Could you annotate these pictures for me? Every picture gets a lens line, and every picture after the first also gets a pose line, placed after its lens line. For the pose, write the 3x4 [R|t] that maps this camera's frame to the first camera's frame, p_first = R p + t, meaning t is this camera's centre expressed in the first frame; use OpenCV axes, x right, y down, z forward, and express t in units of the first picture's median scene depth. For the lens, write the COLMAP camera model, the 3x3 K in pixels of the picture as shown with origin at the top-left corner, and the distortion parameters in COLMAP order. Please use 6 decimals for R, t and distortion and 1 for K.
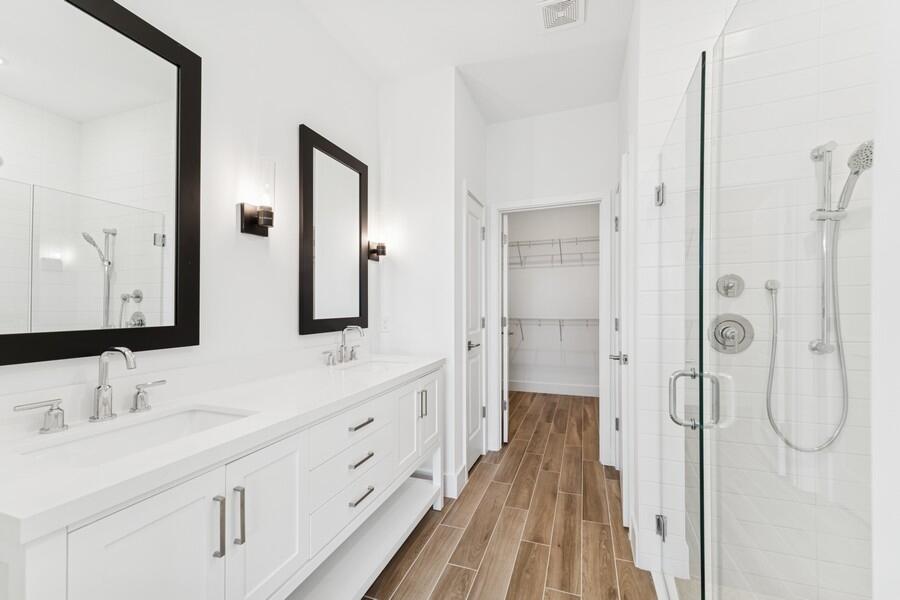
lens RADIAL K [[380.1, 0, 450.0], [0, 380.1, 300.0], [0, 0, 1]] dist [0.001039, 0.000109]
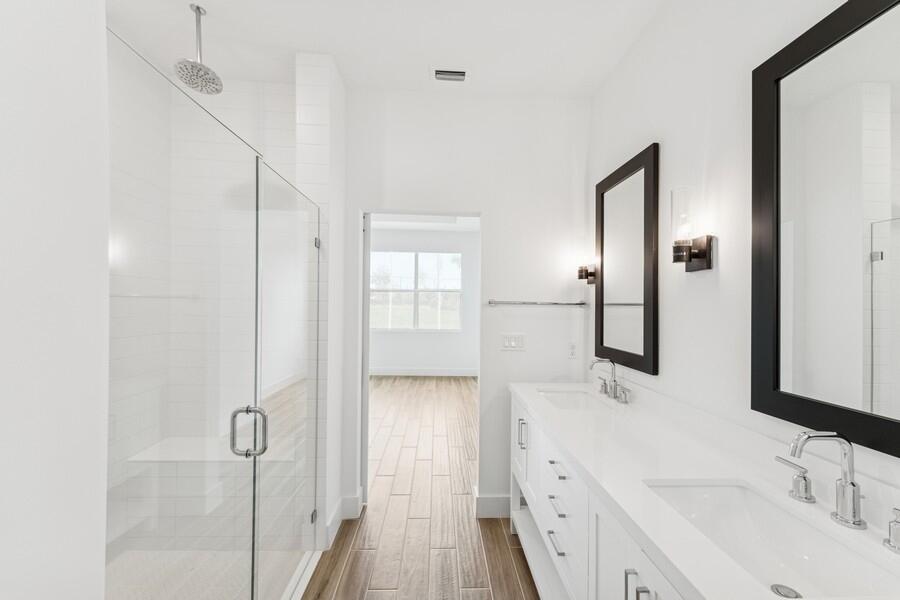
lens RADIAL K [[380.1, 0, 450.0], [0, 380.1, 300.0], [0, 0, 1]] dist [0.001039, 0.000109]
pose [[-0.932355, -0.004493, -0.361516, 0.343827], [0.004560, 0.999697, -0.024185, -0.083204], [0.361515, -0.024198, -0.932052, 1.569744]]
